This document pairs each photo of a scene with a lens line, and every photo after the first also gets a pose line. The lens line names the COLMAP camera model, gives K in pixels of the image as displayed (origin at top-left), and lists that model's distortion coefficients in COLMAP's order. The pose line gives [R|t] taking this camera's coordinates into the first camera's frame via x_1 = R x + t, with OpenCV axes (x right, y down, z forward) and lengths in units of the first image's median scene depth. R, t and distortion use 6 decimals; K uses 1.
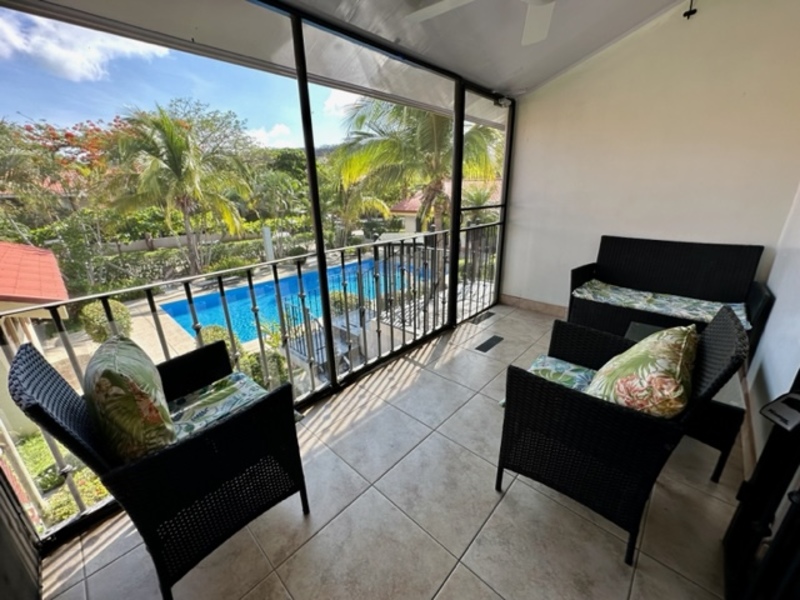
lens RADIAL K [[320.5, 0, 403.4], [0, 320.5, 299.0], [0, 0, 1]] dist [-0.000455, 0.001391]
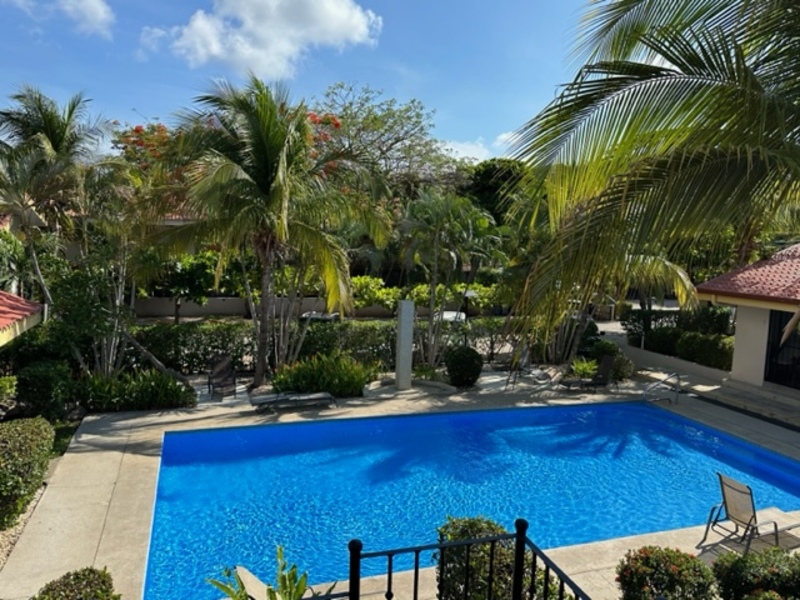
lens RADIAL K [[603.9, 0, 400.8], [0, 603.9, 301.5], [0, 0, 1]] dist [0.061098, -0.002141]
pose [[0.876016, 0.100822, -0.471627, -0.003672], [-0.202674, 0.964323, -0.170305, -0.057850], [0.437630, 0.244777, 0.865196, 0.180443]]
